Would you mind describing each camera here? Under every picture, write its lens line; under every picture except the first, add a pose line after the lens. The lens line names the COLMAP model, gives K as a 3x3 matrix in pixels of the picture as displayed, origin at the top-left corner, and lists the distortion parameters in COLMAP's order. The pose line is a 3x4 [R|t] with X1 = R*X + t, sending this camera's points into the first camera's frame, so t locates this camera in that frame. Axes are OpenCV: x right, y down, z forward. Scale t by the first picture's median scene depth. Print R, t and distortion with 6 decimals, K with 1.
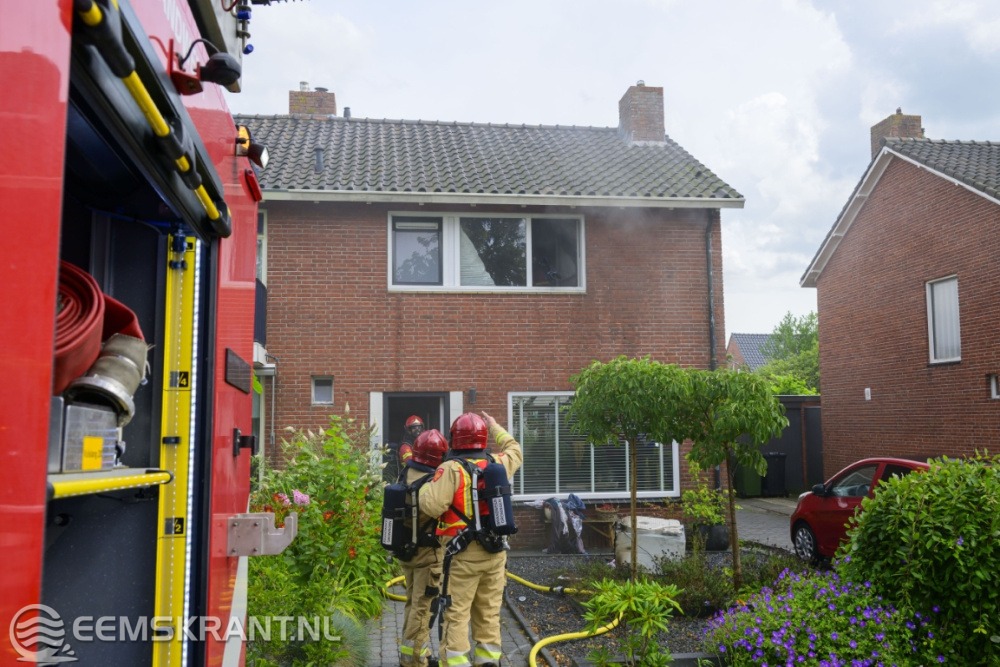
lens RADIAL K [[867.0, 0, 500.0], [0, 867.0, 333.5], [0, 0, 1]] dist [0.008983, 0.001208]
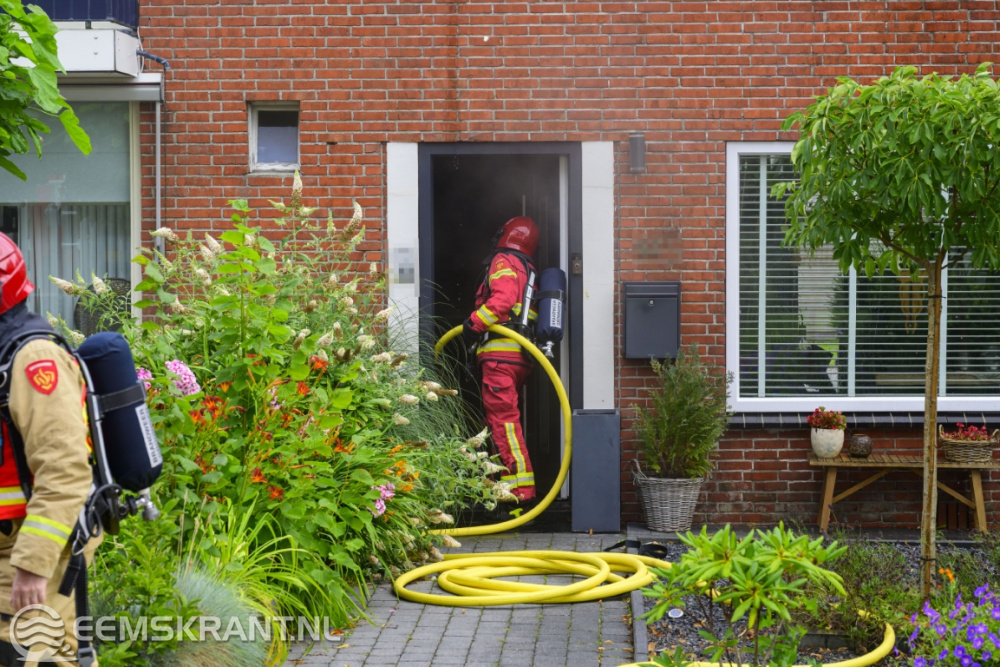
lens RADIAL K [[2638.7, 0, 500.0], [0, 2638.7, 333.5], [0, 0, 1]] dist [0.014078, 0.144565]
pose [[0.985937, 0.017704, -0.166178, 0.110737], [0.006765, 0.989330, 0.145535, -0.024132], [0.166981, -0.144613, 0.975297, -0.220671]]
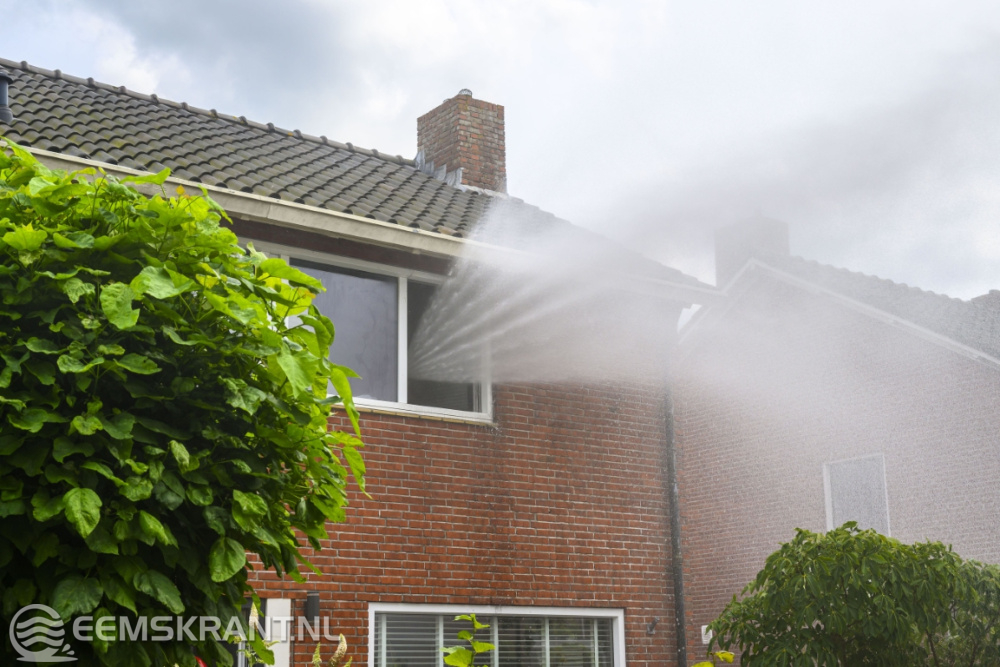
lens RADIAL K [[1388.6, 0, 500.0], [0, 1388.6, 333.5], [0, 0, 1]] dist [-0.005450, 0.001006]
pose [[0.878821, 0.117685, 0.462411, -0.322705], [-0.045112, 0.985259, -0.165015, 0.042772], [-0.475014, 0.124158, 0.871175, 0.234450]]
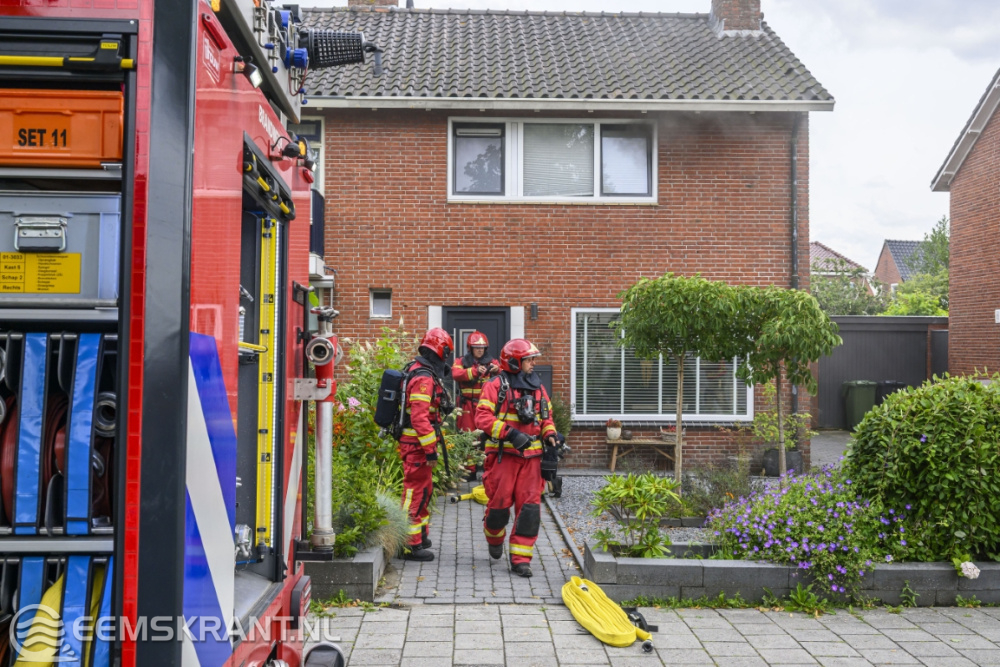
lens RADIAL K [[1039.8, 0, 494.1], [0, 1039.8, 317.6], [0, 0, 1]] dist [0.015615, 0.000442]
pose [[0.994489, 0.015443, -0.103699, 0.043892], [-0.007382, 0.996951, 0.077679, -0.010520], [0.104582, -0.076486, 0.991571, -0.149778]]
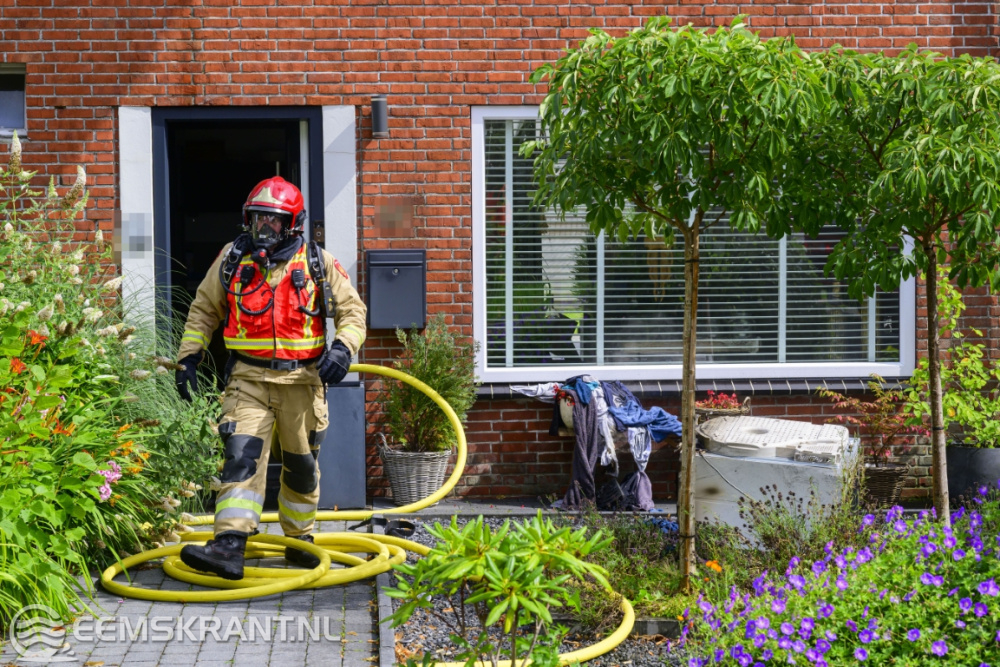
lens RADIAL K [[2470.4, 0, 514.7], [0, 2470.4, 334.7], [0, 0, 1]] dist [0.091600, -0.614109]
pose [[0.997979, 0.008707, -0.062941, 0.100322], [0.001328, 0.987492, 0.157666, -0.007274], [0.063527, -0.157431, 0.985485, -0.113261]]
